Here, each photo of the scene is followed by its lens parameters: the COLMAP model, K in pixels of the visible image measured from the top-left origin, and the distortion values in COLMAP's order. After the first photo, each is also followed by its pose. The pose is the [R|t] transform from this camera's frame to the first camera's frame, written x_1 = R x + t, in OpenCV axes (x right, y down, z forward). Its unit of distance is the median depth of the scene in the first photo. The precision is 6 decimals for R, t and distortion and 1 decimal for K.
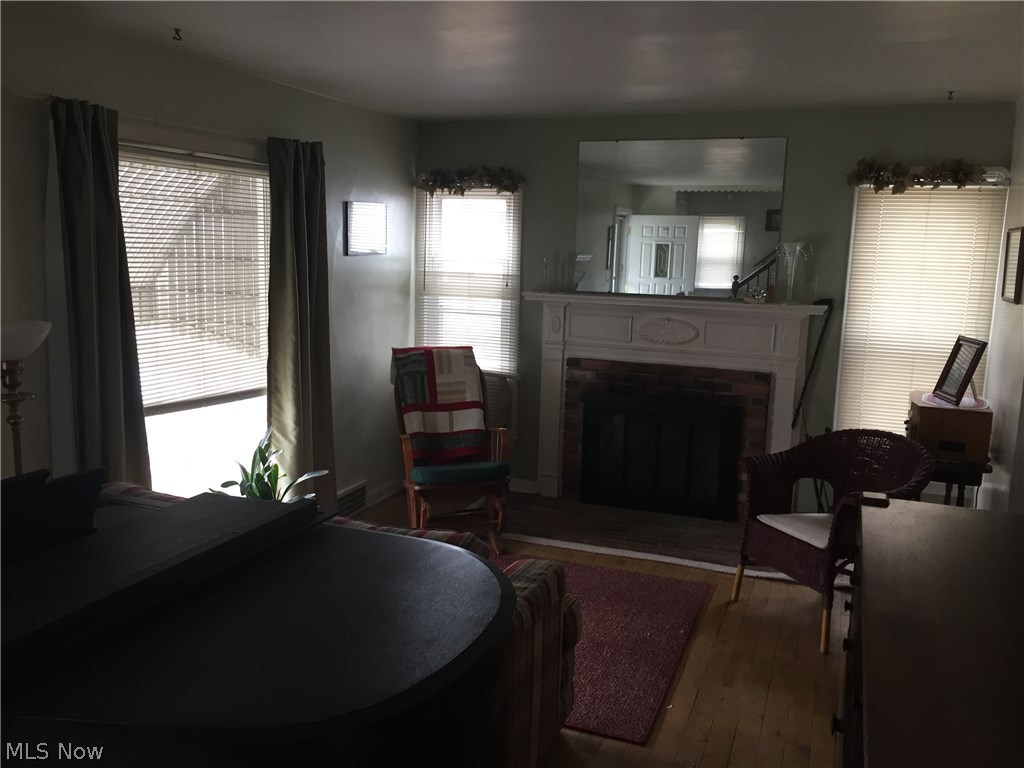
lens RADIAL K [[877.4, 0, 511.5], [0, 877.4, 383.4], [0, 0, 1]] dist [0.054016, -0.042243]
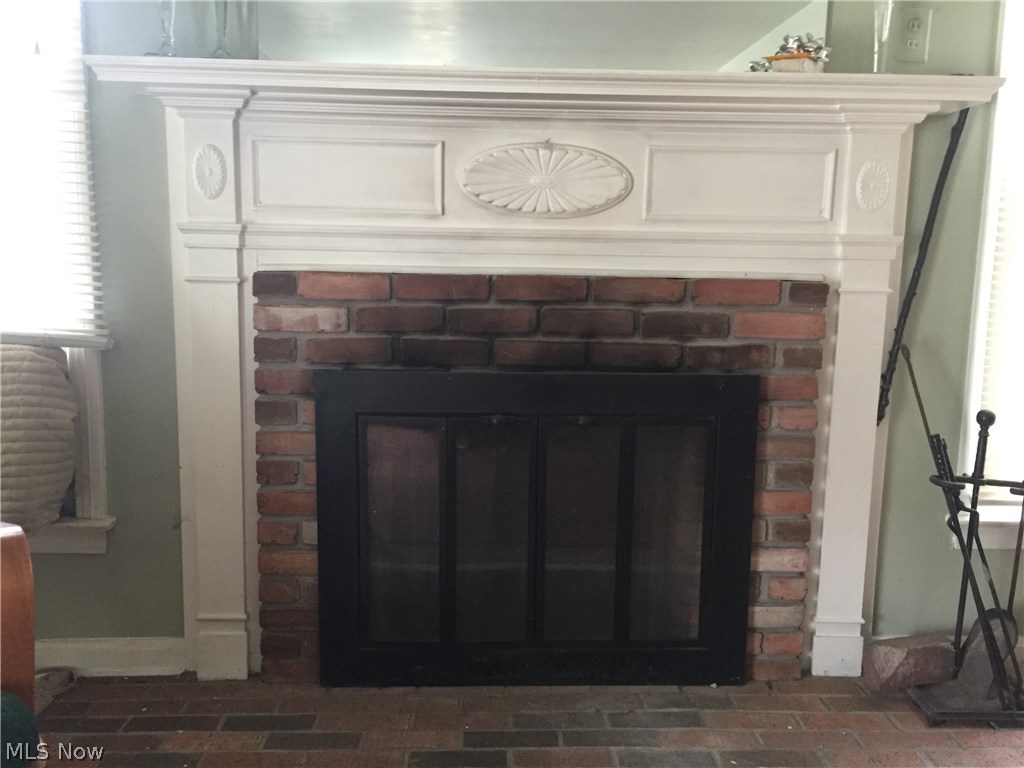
lens RADIAL K [[877.4, 0, 508.2], [0, 877.4, 380.9], [0, 0, 1]] dist [0.054016, -0.042243]
pose [[0.921978, -0.065744, 0.381621, 0.021806], [0.071012, 0.997475, 0.000277, 0.019820], [-0.380676, 0.026844, 0.924319, 0.662371]]
